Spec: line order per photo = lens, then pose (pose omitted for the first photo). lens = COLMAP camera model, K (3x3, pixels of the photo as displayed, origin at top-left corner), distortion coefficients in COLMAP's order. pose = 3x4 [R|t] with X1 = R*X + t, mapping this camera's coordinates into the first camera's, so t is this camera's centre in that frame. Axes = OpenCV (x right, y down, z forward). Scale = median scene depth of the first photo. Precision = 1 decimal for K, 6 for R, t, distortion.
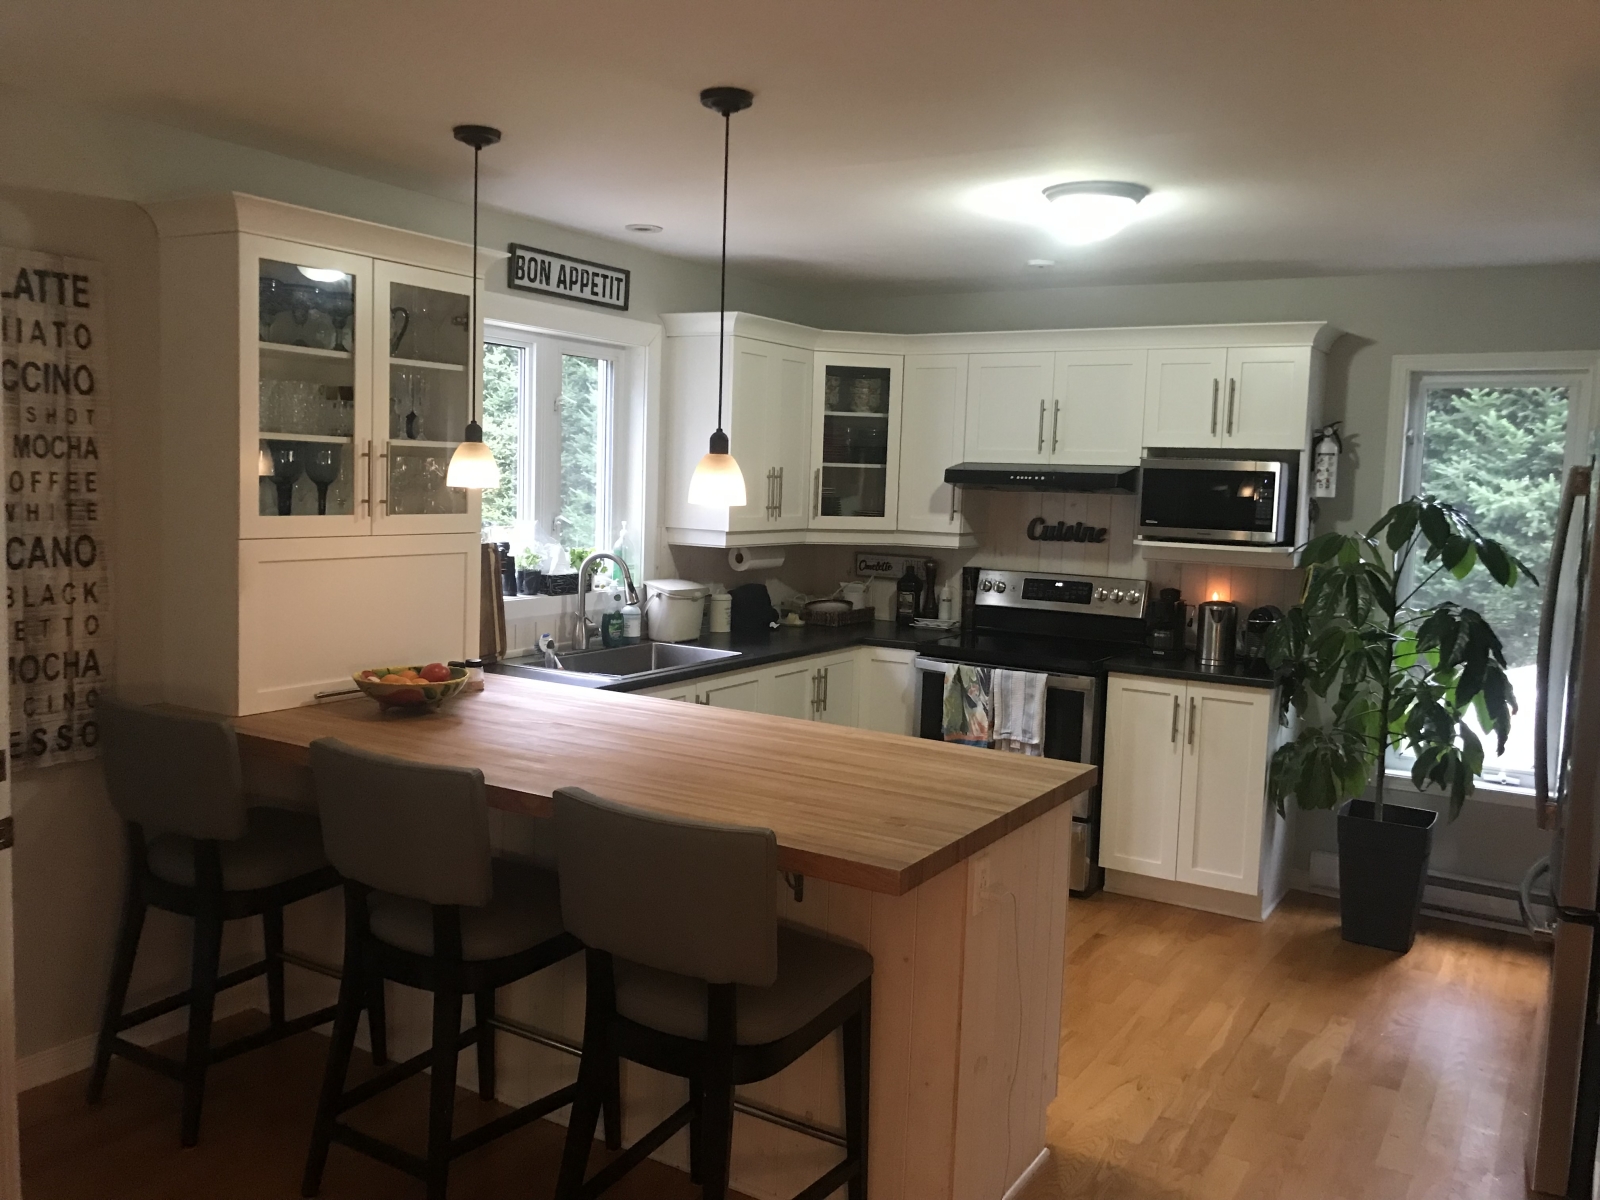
lens RADIAL K [[1285.3, 0, 800.0], [0, 1285.3, 600.0], [0, 0, 1]] dist [0.001880, -0.079117]
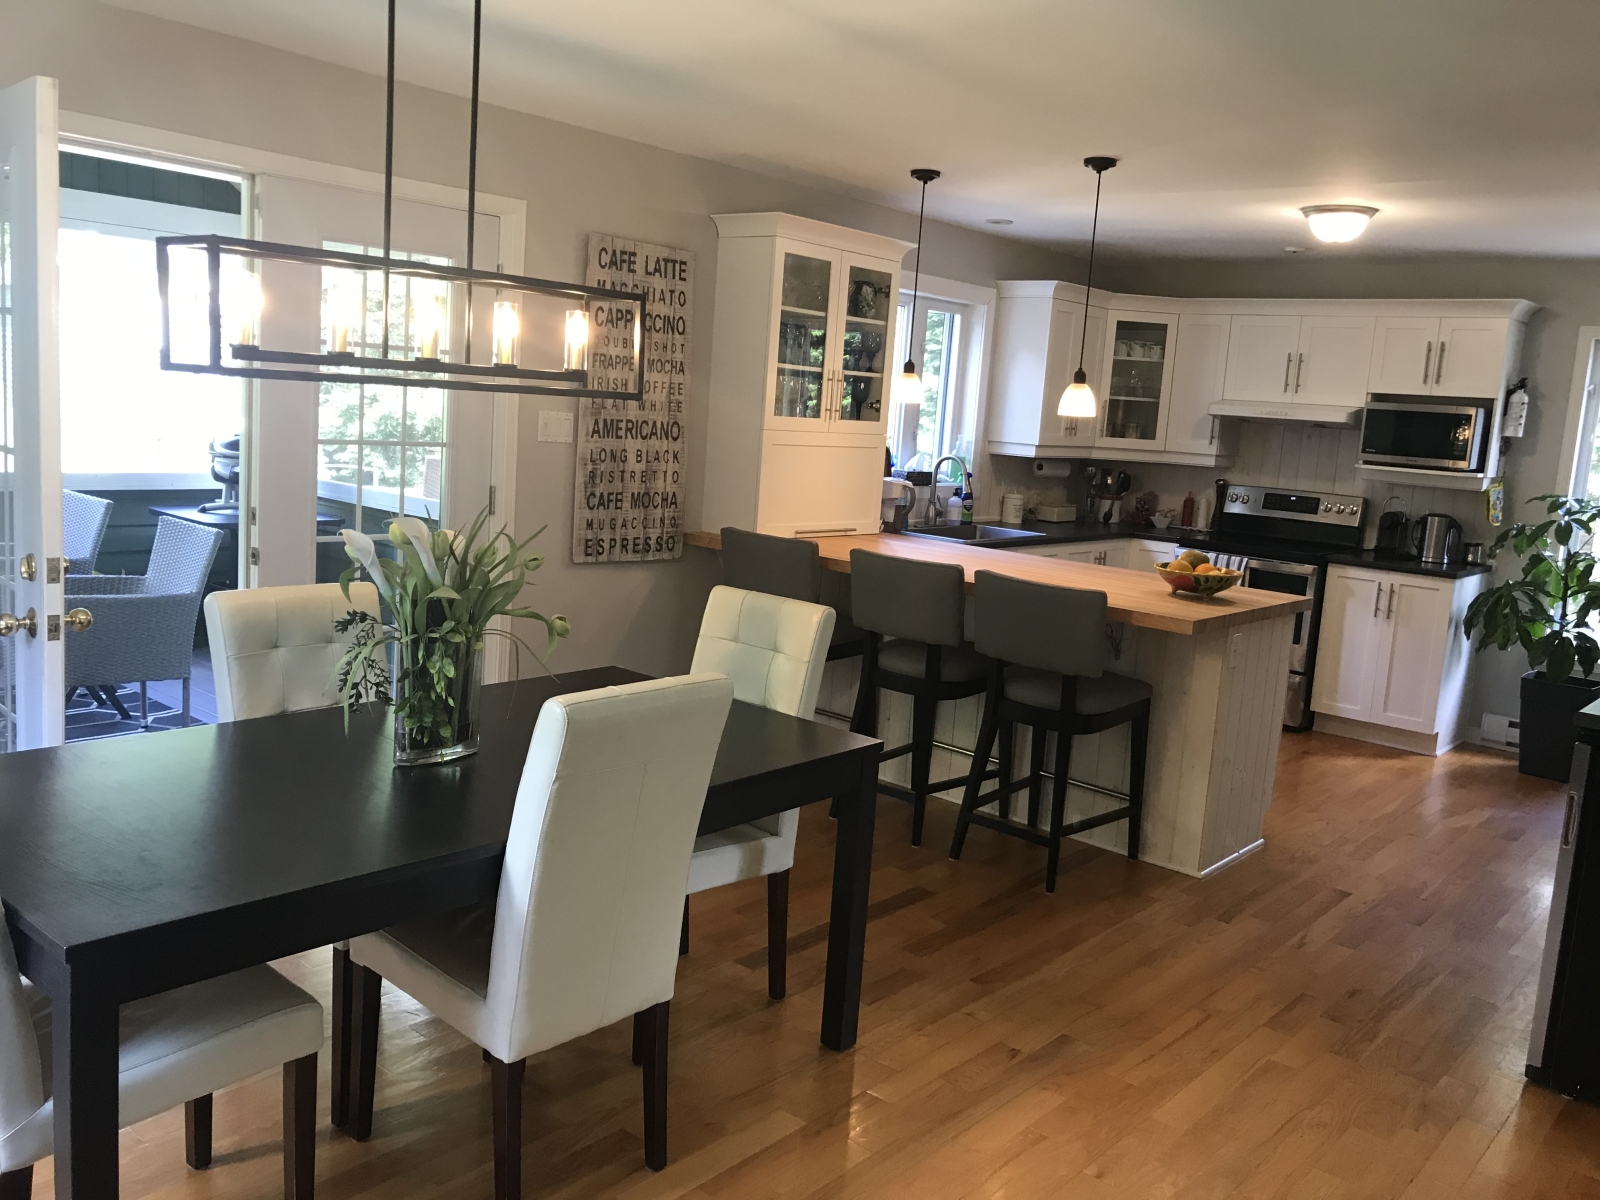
lens RADIAL K [[1285.3, 0, 800.0], [0, 1285.3, 600.0], [0, 0, 1]] dist [0.001880, -0.079117]
pose [[0.985141, 0.057721, -0.161756, -0.080042], [-0.050006, 0.997427, 0.051373, 0.055378], [0.164305, -0.042521, 0.985493, -0.396616]]
